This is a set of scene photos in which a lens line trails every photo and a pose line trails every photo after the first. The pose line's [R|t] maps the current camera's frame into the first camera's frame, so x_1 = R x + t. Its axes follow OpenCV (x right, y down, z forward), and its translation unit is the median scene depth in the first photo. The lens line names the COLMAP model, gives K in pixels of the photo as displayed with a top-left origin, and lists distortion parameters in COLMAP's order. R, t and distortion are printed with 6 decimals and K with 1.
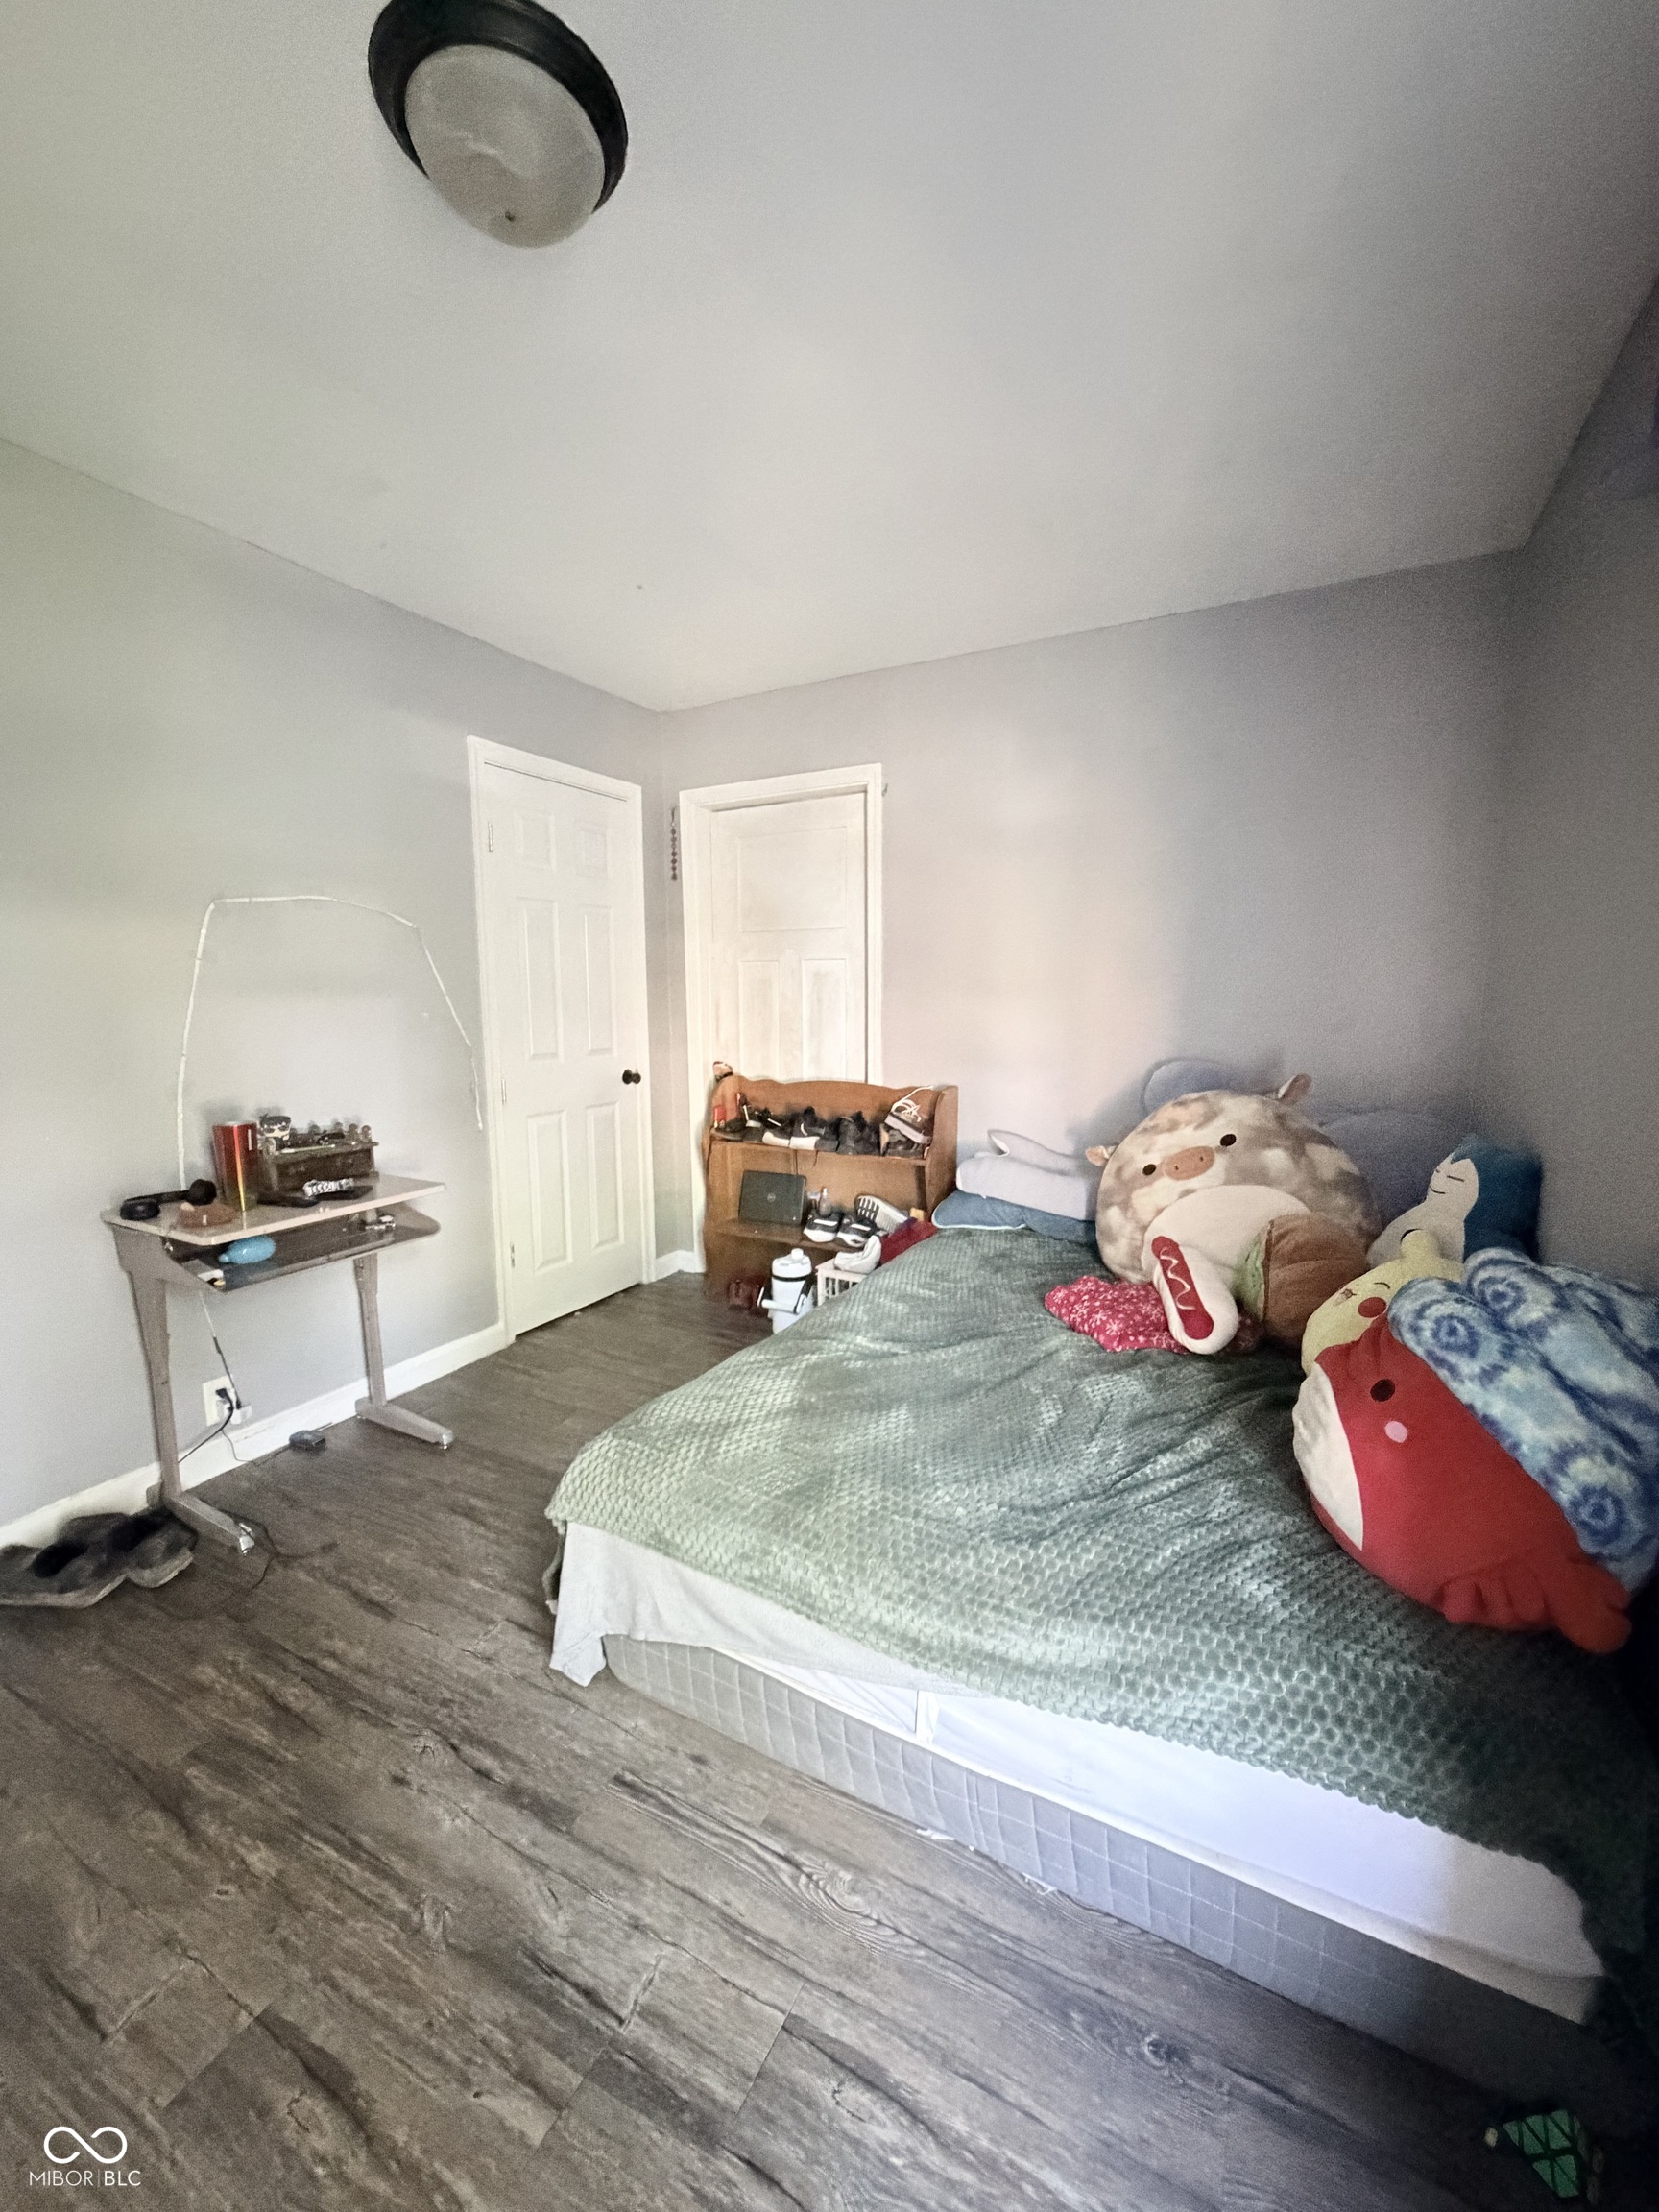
lens RADIAL K [[891.9, 0, 845.0], [0, 891.9, 1112.2], [0, 0, 1]] dist [0.001189, -0.000430]
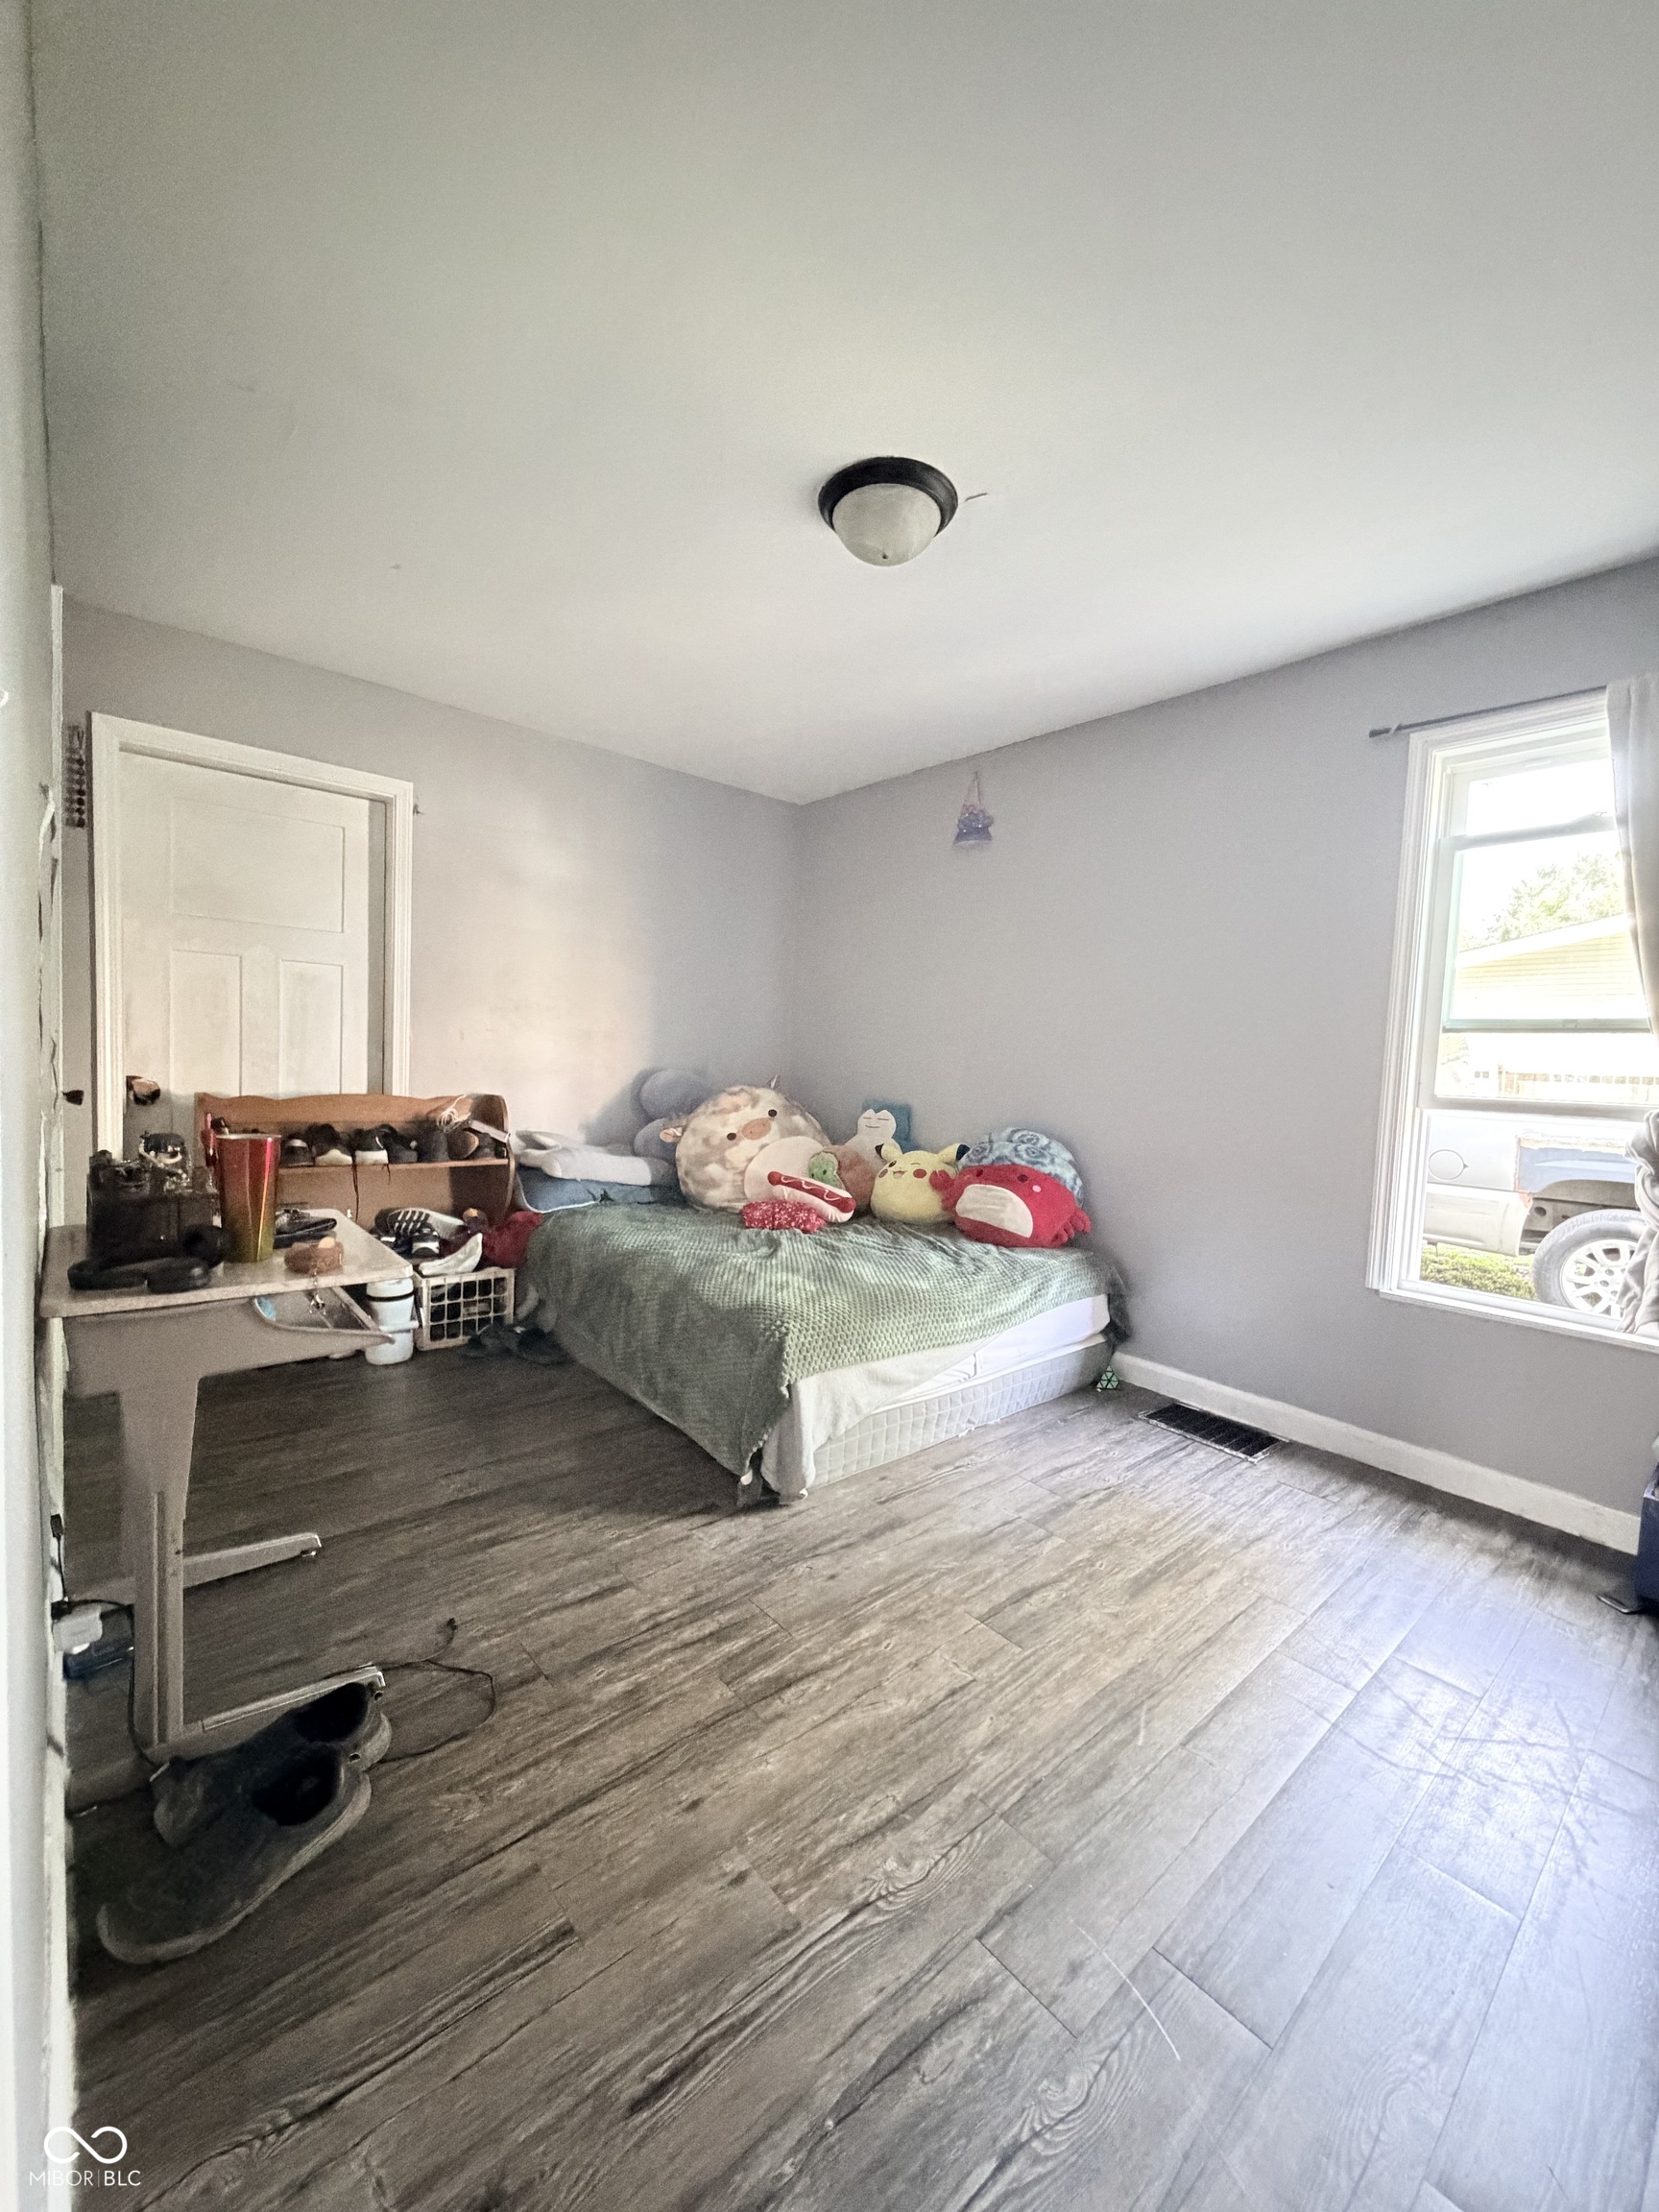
lens RADIAL K [[885.5, 0, 841.0], [0, 885.5, 1113.1], [0, 0, 1]] dist [-0.000677, -0.000187]
pose [[0.344861, -0.038629, 0.937859, -1.092370], [0.077826, 0.996889, 0.012443, 0.020567], [-0.935422, 0.068698, 0.346794, 0.299942]]
